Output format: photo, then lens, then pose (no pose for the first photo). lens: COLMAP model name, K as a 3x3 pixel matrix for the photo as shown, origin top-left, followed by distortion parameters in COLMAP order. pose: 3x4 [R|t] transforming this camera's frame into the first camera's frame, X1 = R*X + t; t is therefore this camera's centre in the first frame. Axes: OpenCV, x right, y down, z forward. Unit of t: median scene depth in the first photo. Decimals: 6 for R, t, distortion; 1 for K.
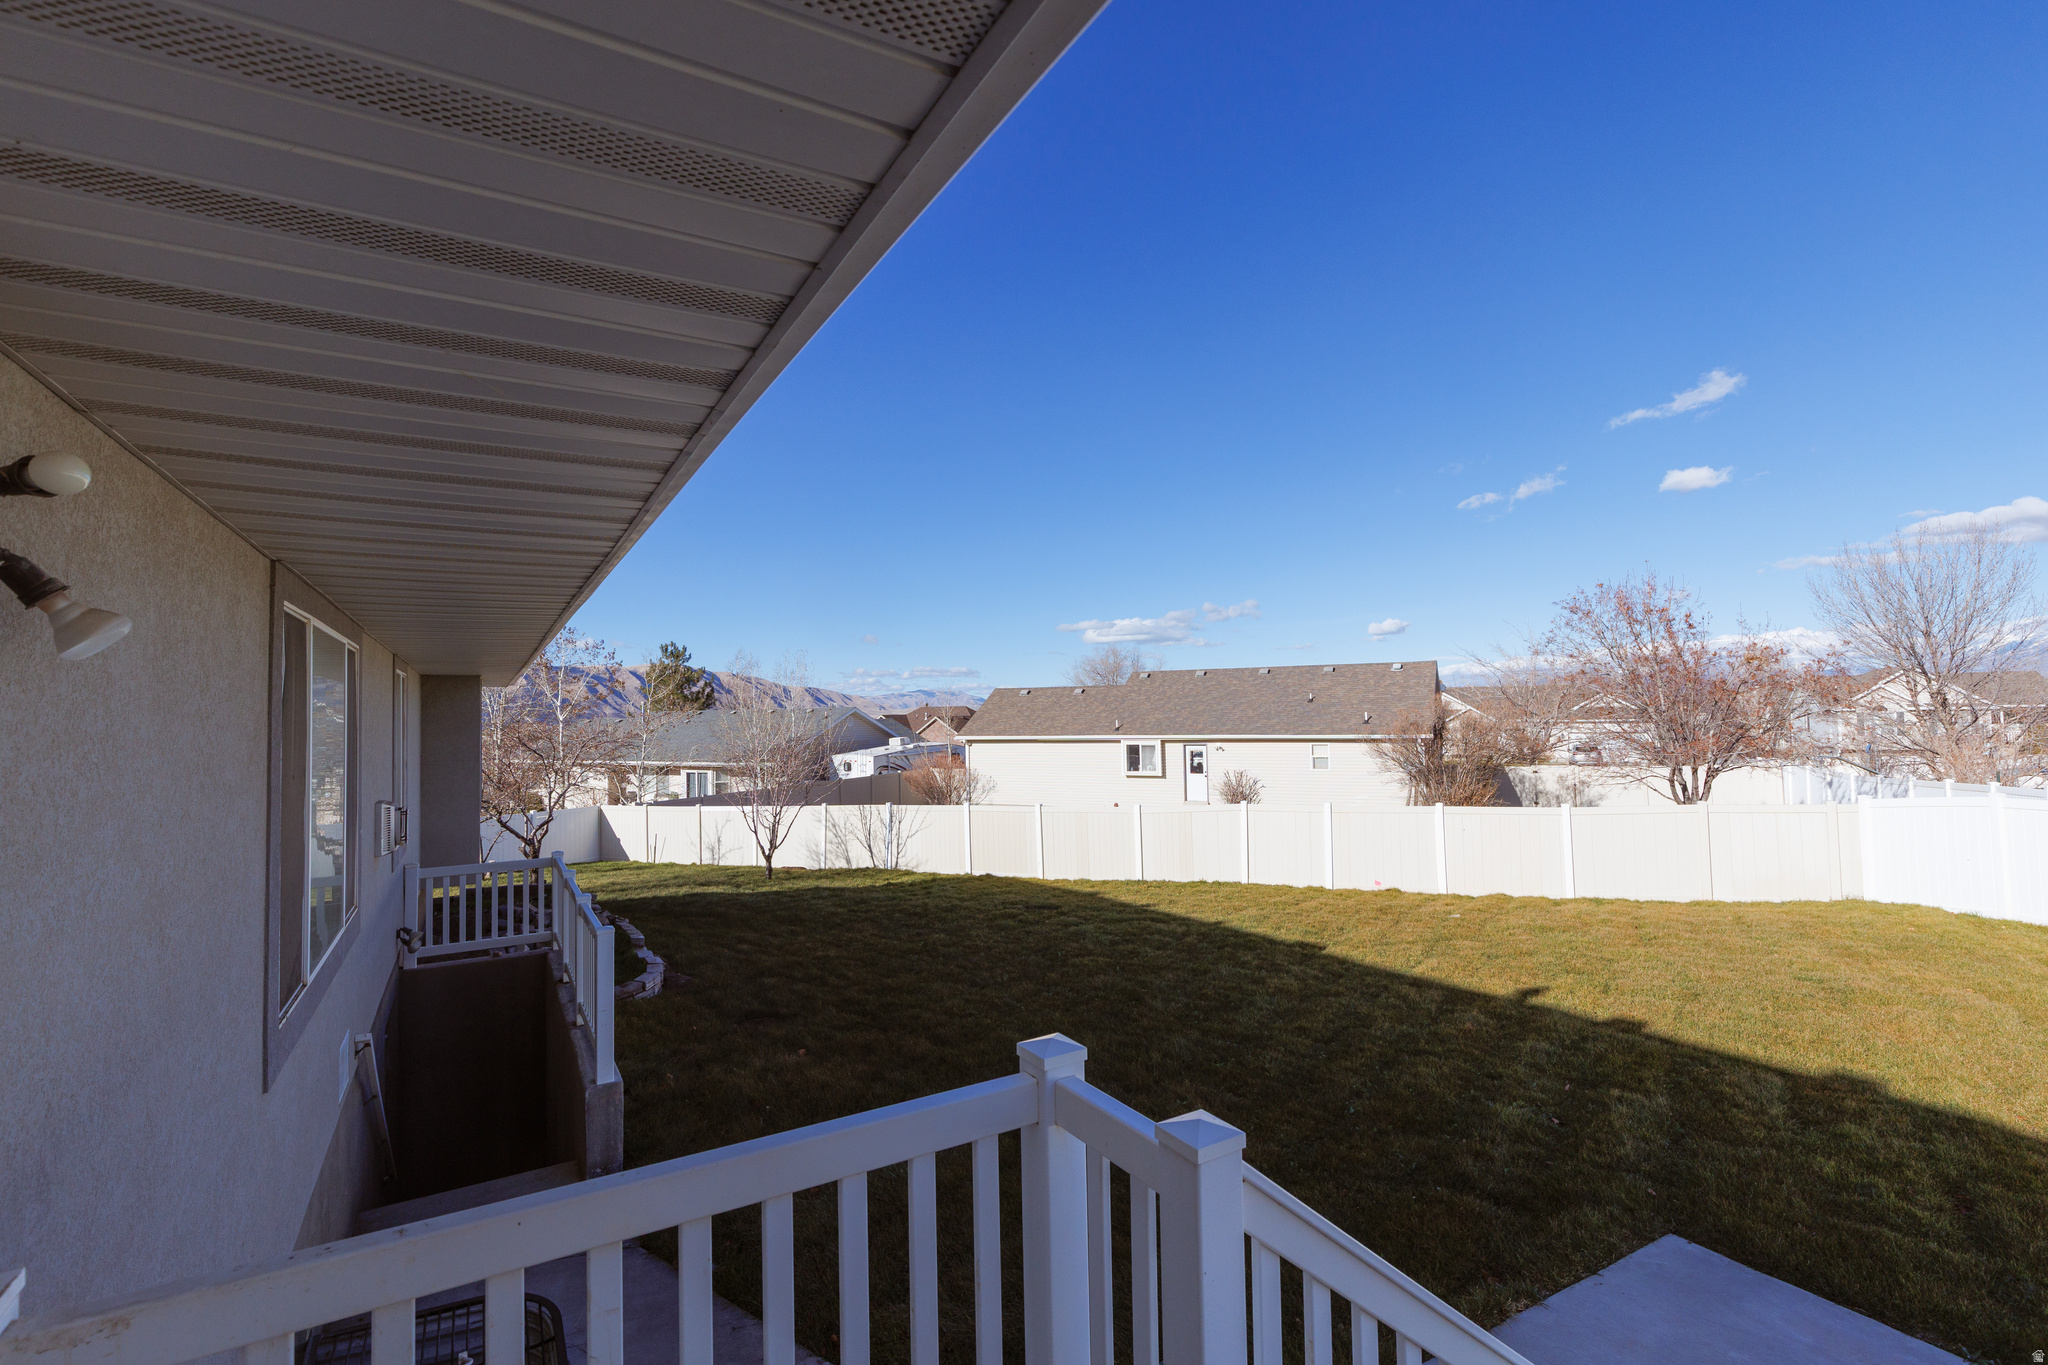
lens RADIAL K [[931.7, 0, 1024.0], [0, 931.7, 682.5], [0, 0, 1]] dist [0.001912, 0.000131]
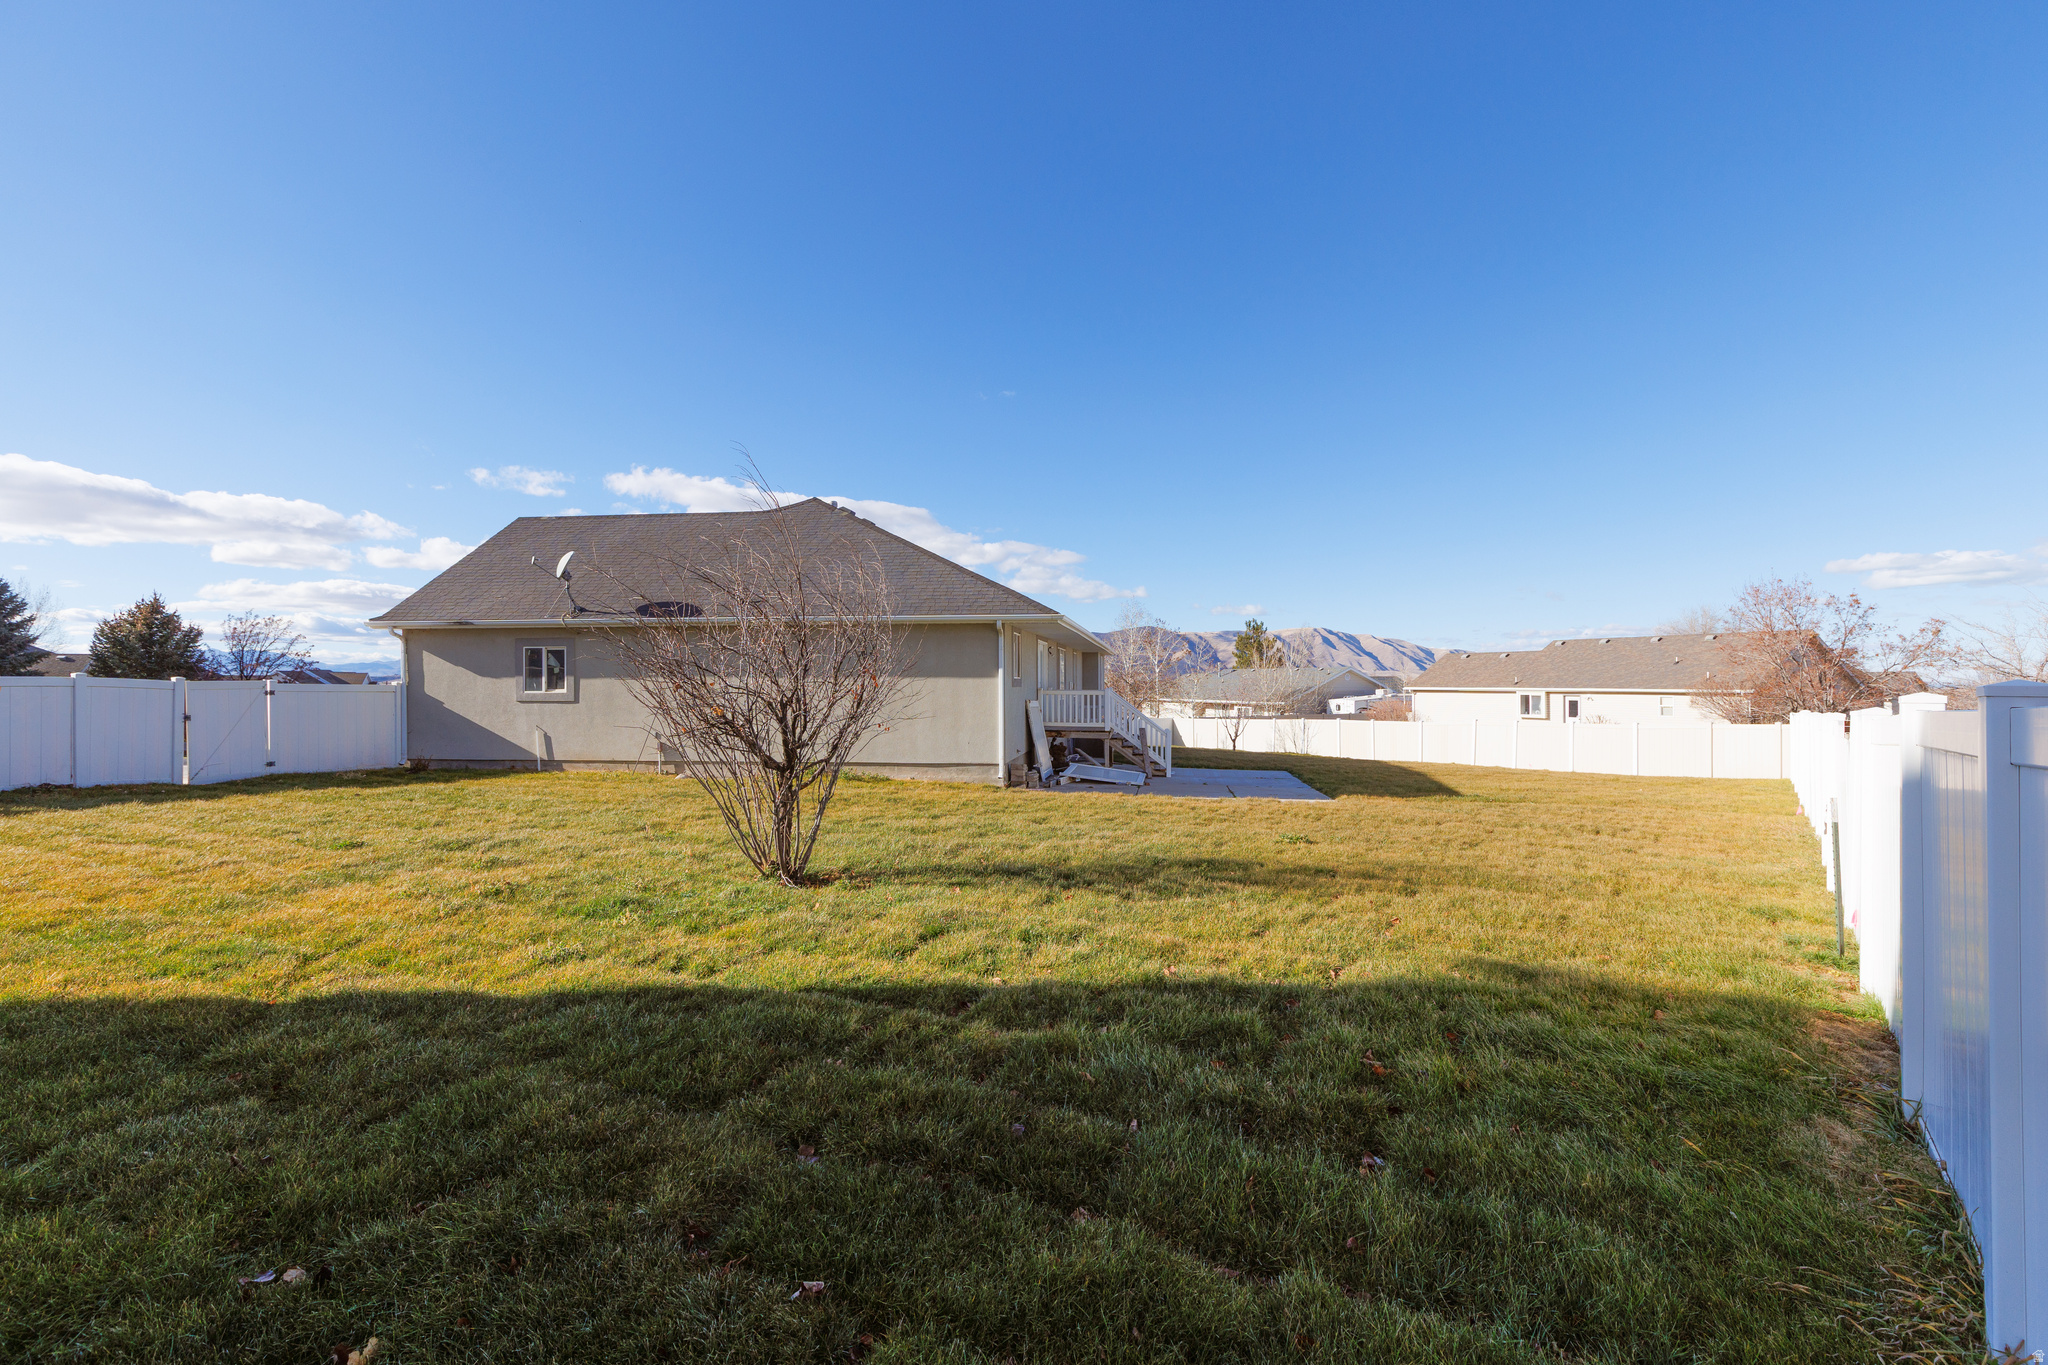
lens RADIAL K [[931.7, 0, 1024.0], [0, 931.7, 682.5], [0, 0, 1]] dist [0.001912, 0.000131]
pose [[0.787944, 0.017916, -0.615486, 0.380346], [0.006701, 0.999268, 0.037667, -0.008079], [0.615710, -0.033804, 0.787247, -0.534195]]
